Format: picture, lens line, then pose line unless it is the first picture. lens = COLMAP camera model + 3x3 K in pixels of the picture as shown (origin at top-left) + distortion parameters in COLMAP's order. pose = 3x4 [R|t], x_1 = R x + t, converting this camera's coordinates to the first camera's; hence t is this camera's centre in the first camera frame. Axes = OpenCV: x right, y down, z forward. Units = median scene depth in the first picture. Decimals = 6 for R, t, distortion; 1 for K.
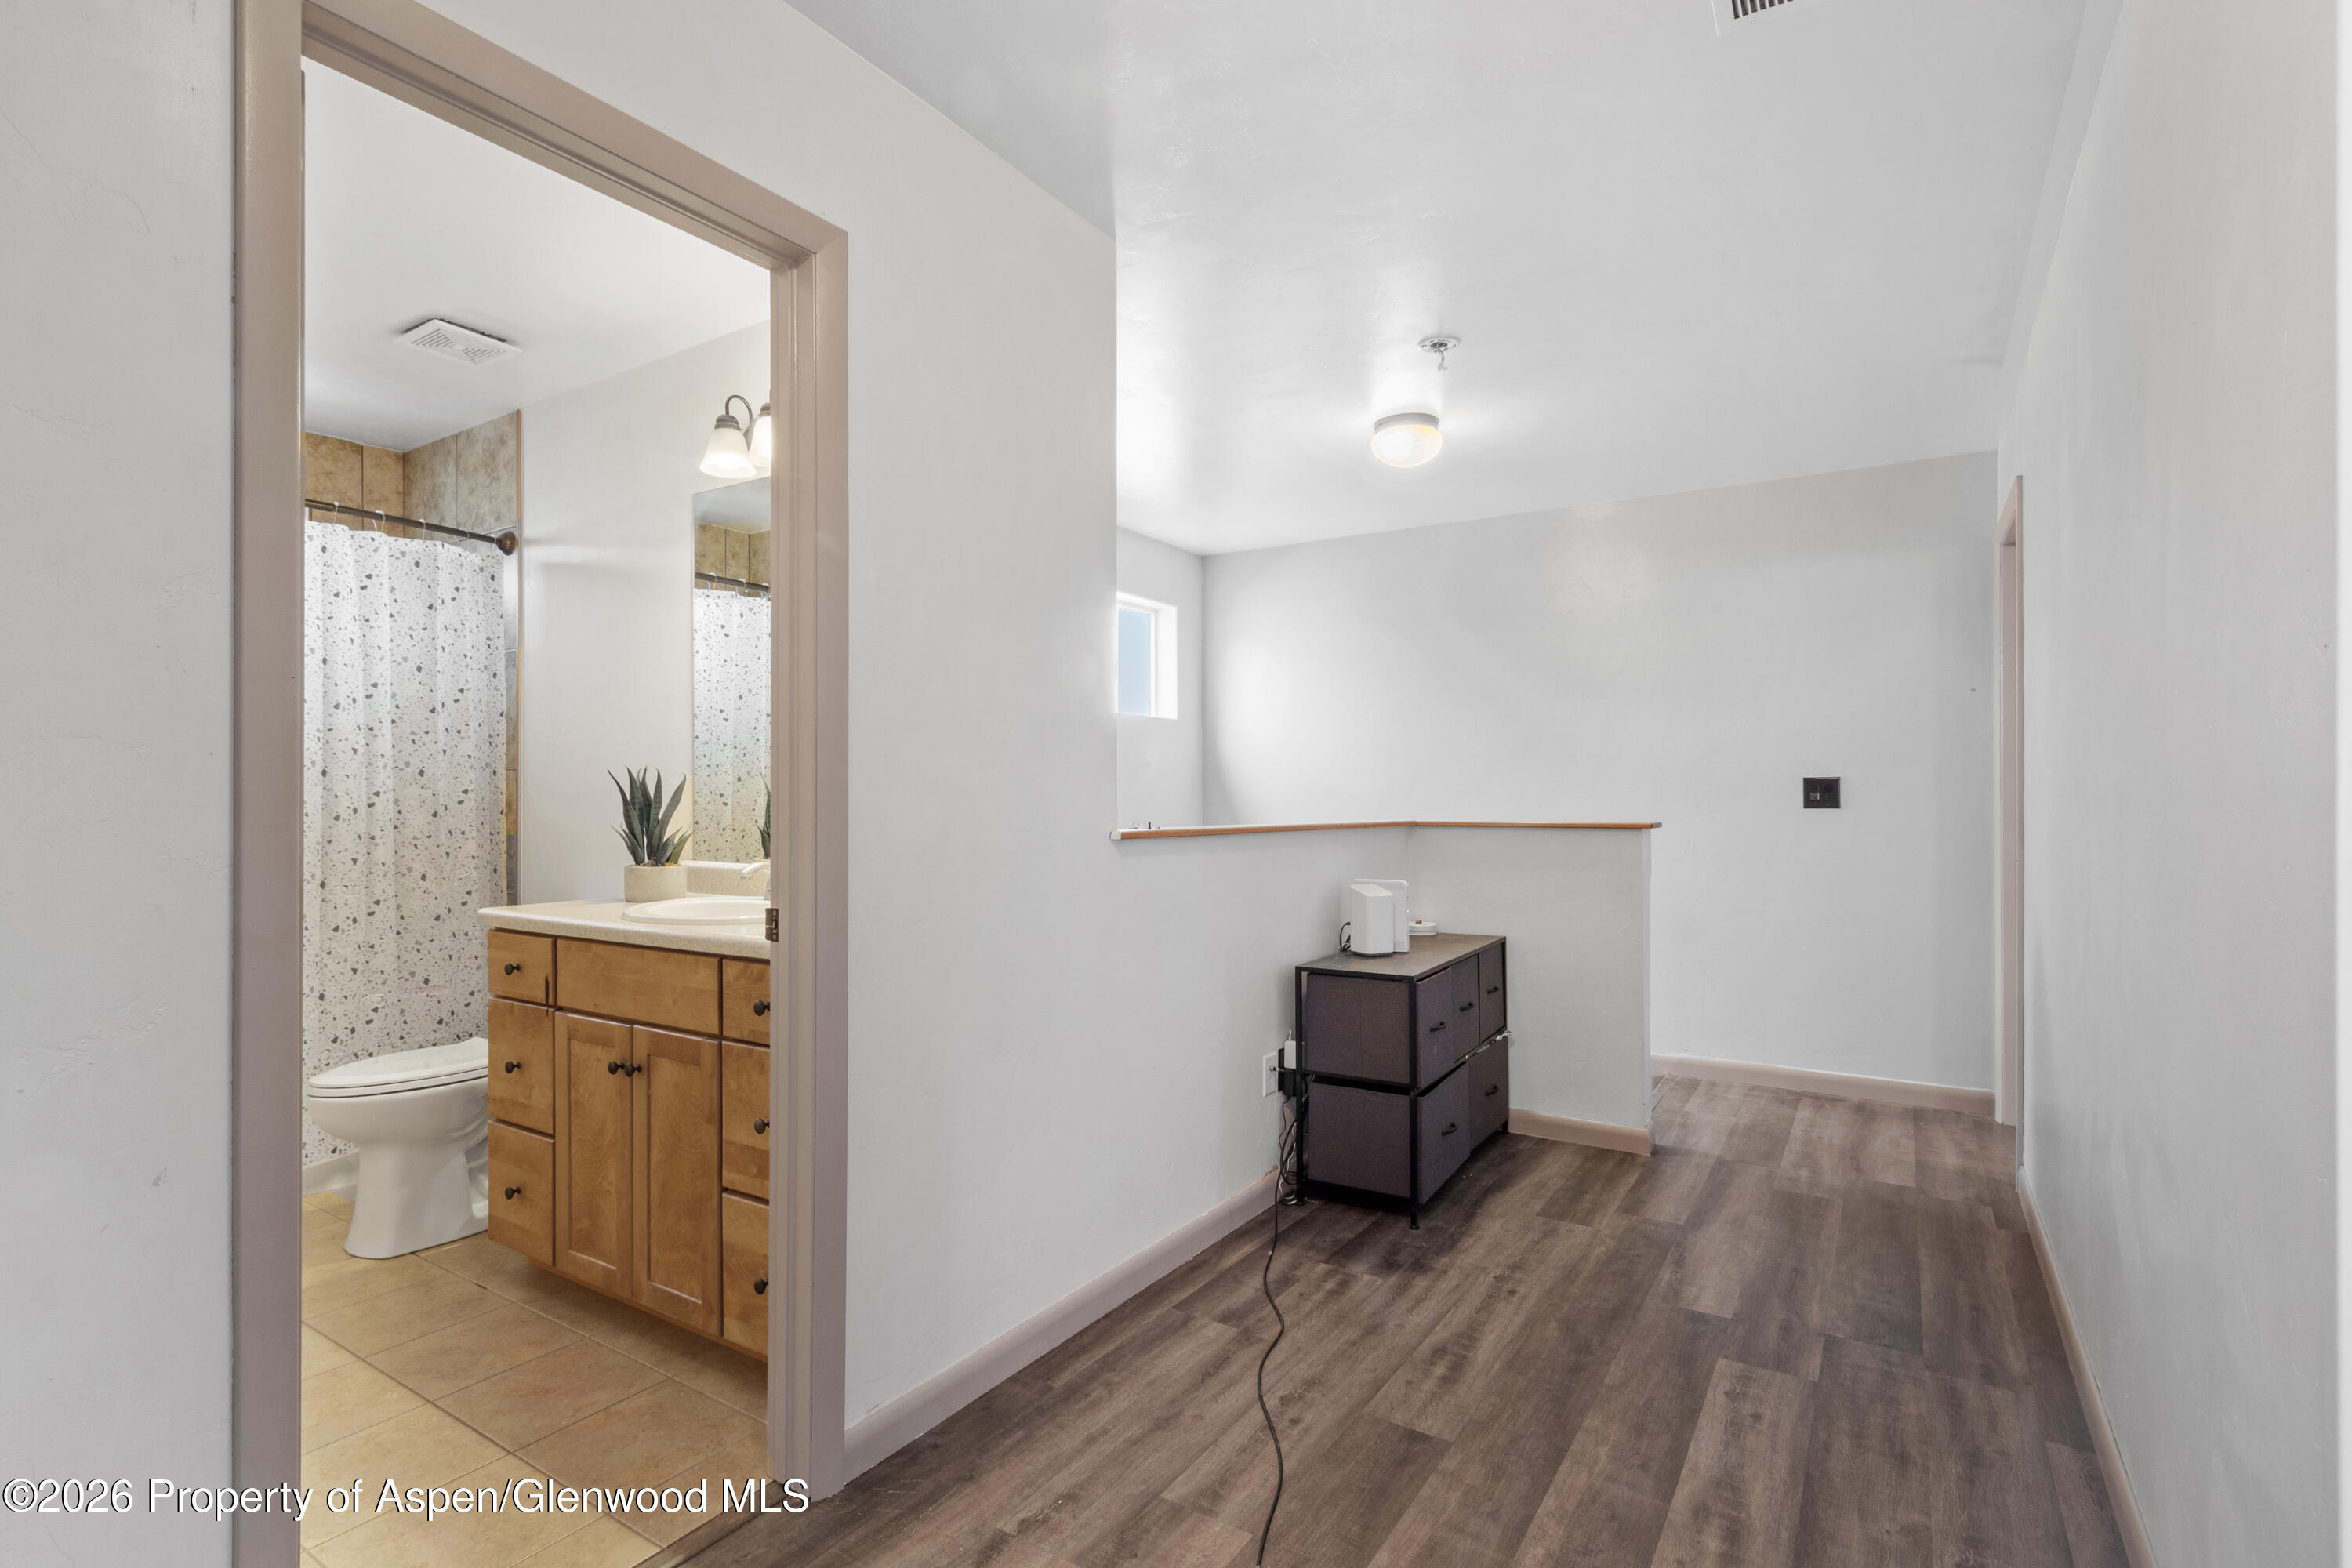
lens RADIAL K [[1125.1, 0, 1171.1], [0, 1125.1, 803.1], [0, 0, 1]] dist [0.014016, -0.000053]
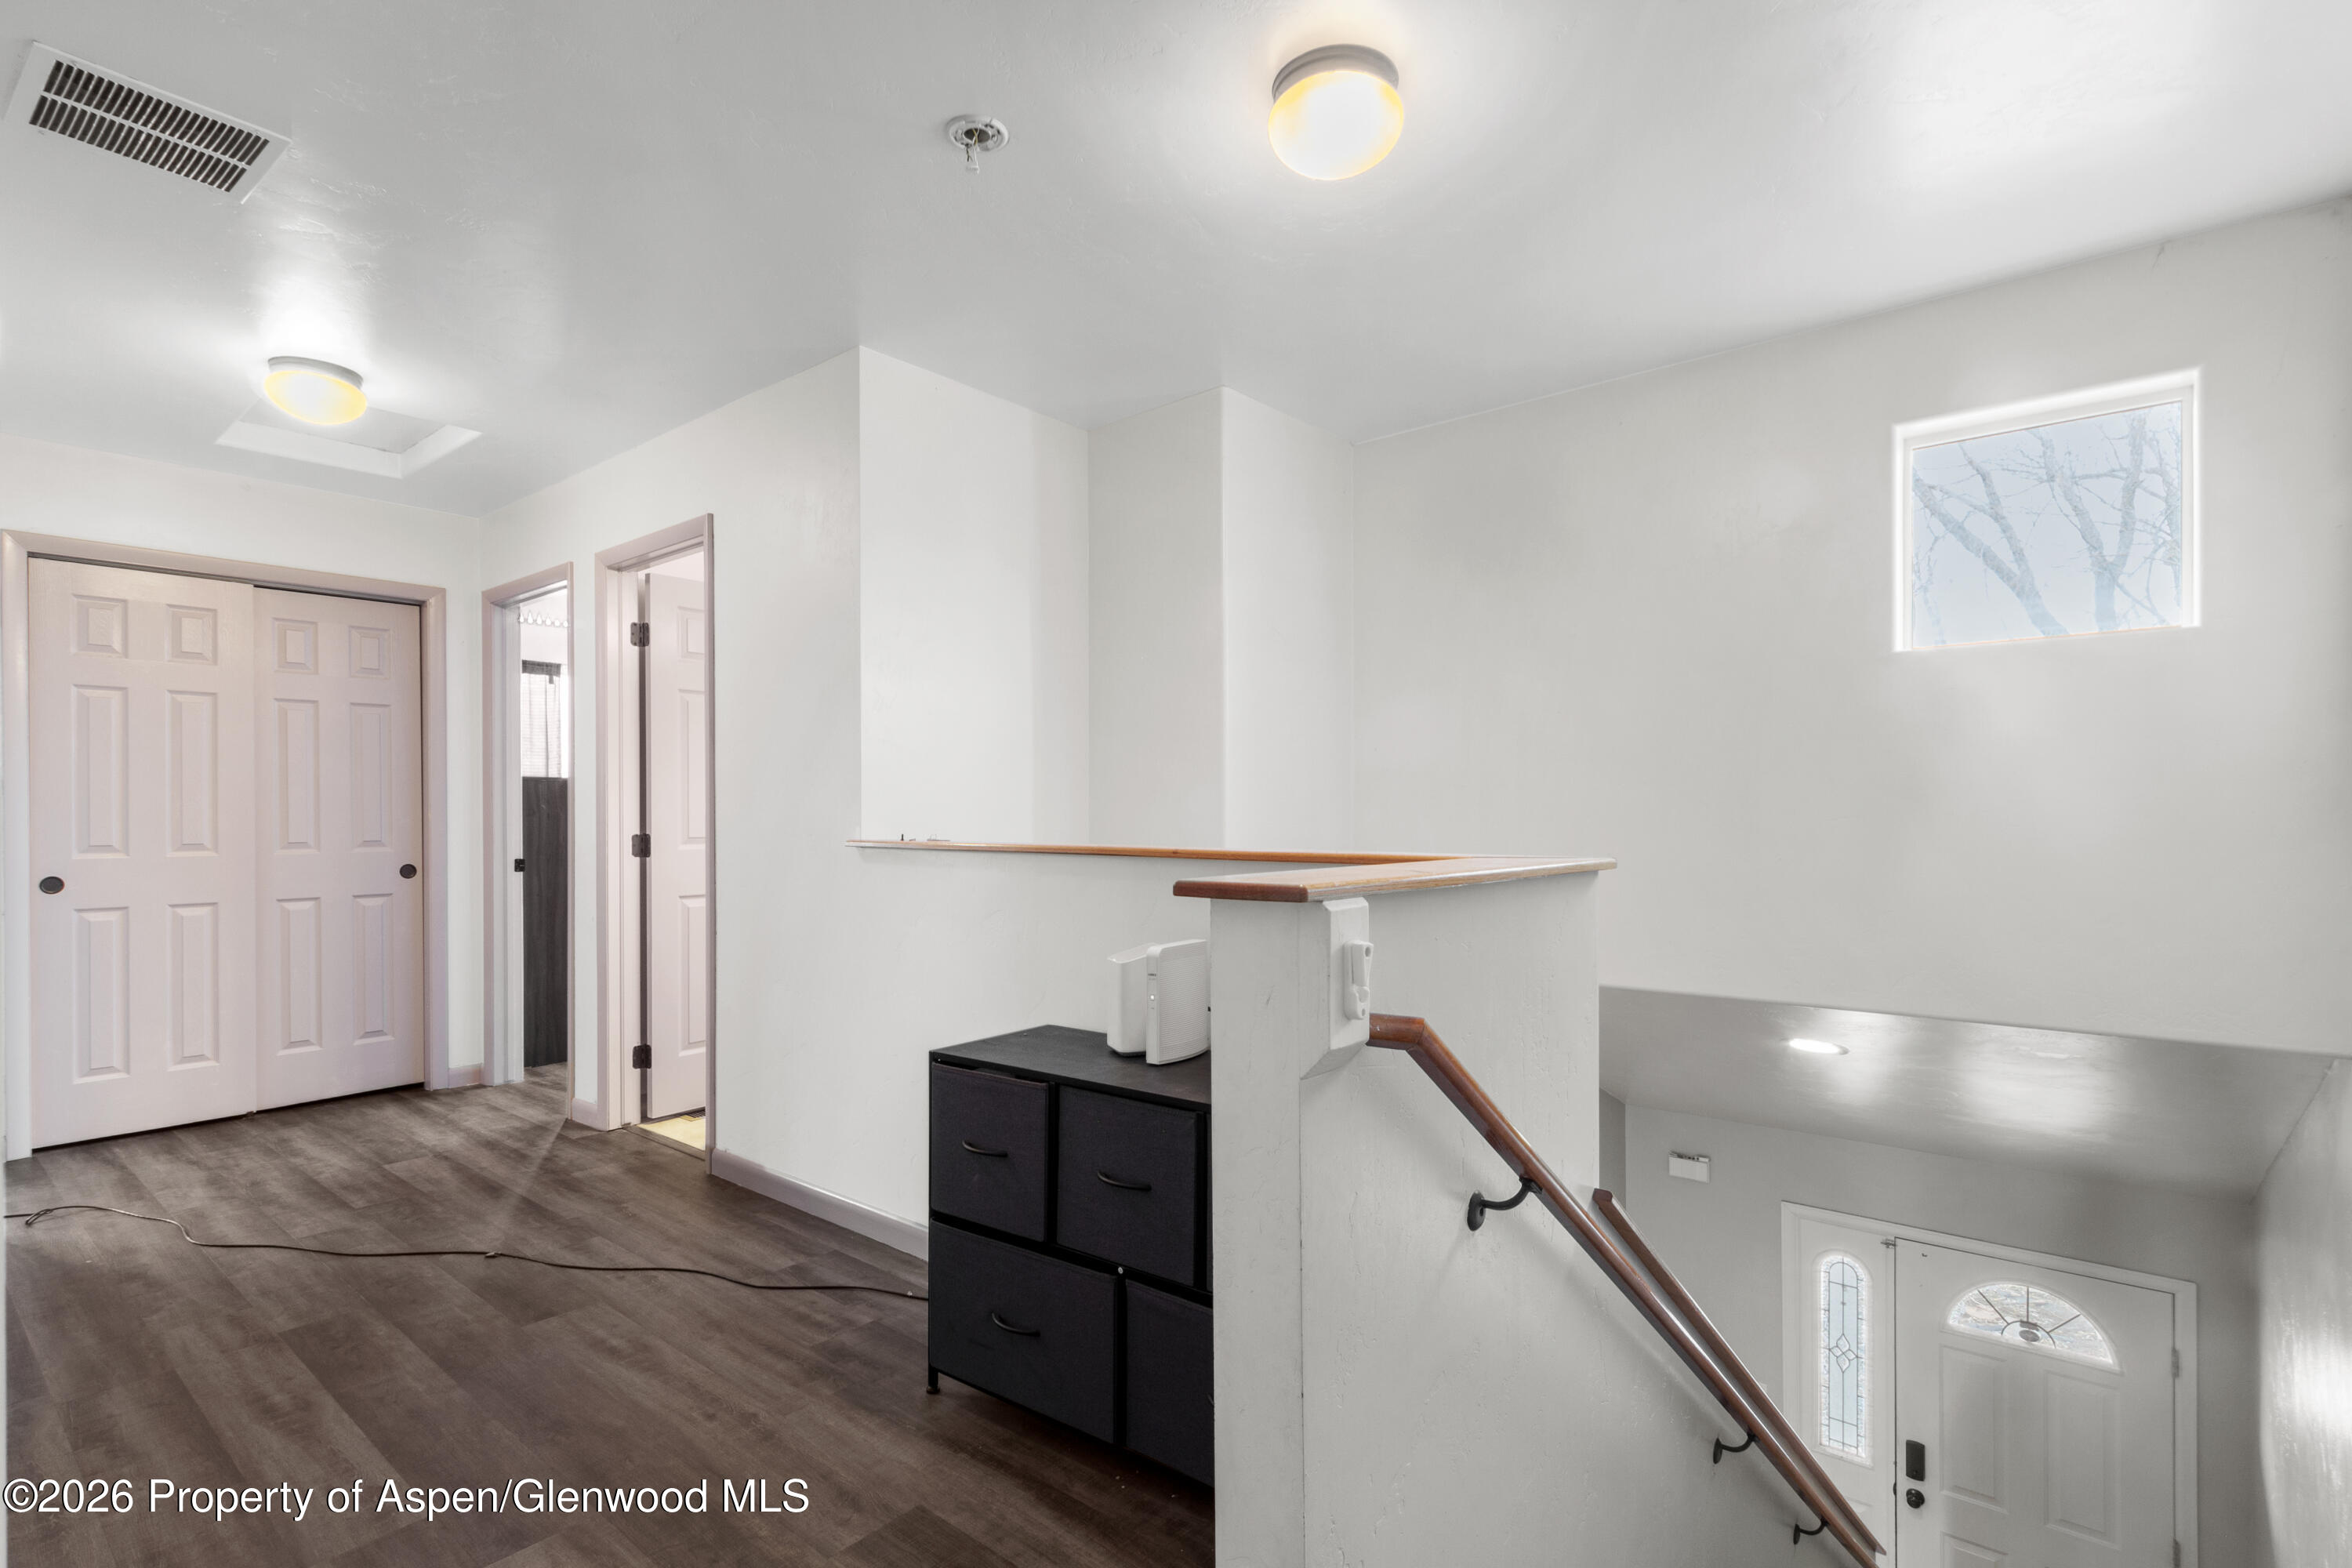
lens RADIAL K [[1125.1, 0, 1171.1], [0, 1125.1, 803.1], [0, 0, 1]] dist [0.014016, -0.000053]
pose [[-0.128438, -0.002800, -0.991714, 1.150014], [0.004671, 0.999983, -0.003428, -0.014599], [0.991707, -0.005073, -0.128423, 1.530861]]
